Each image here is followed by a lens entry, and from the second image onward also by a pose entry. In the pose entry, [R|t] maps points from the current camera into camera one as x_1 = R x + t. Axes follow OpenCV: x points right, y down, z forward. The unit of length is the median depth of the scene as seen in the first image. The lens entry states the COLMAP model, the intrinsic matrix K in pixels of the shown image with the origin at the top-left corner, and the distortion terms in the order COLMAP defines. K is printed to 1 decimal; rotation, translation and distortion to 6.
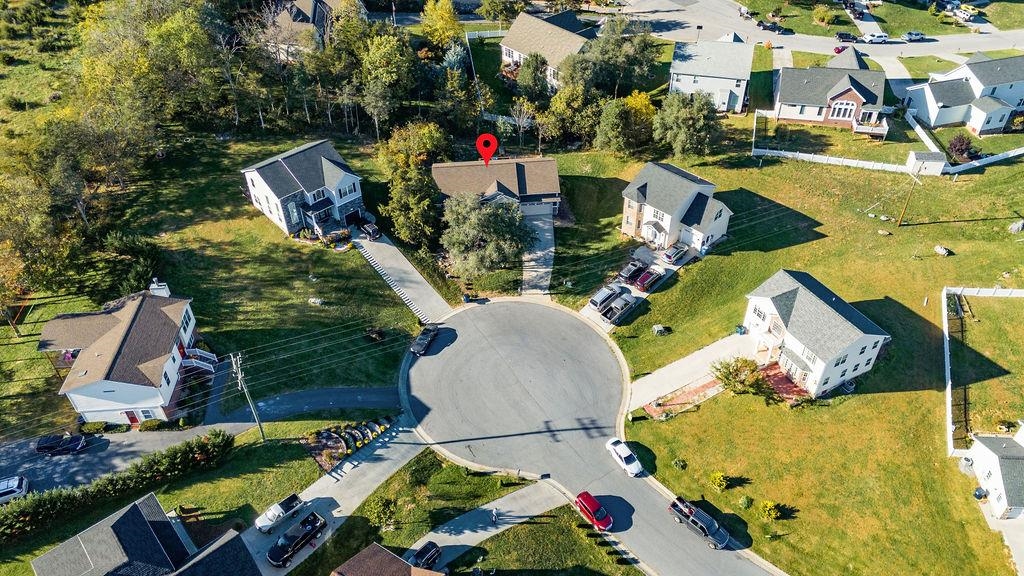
lens RADIAL K [[758.2, 0, 512.0], [0, 758.2, 288.0], [0, 0, 1]] dist [0.015537, -0.001683]
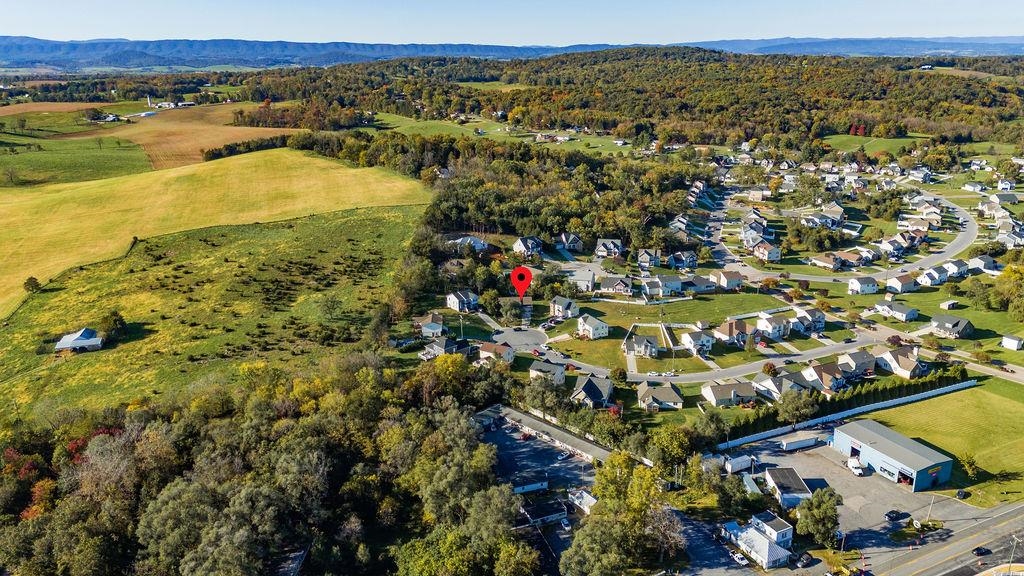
lens RADIAL K [[758.2, 0, 512.0], [0, 758.2, 288.0], [0, 0, 1]] dist [0.015537, -0.001683]
pose [[0.999767, 0.003552, -0.021276, 0.042765], [-0.011876, 0.914020, -0.405496, 1.247076], [0.018006, 0.405654, 0.913849, -2.282382]]
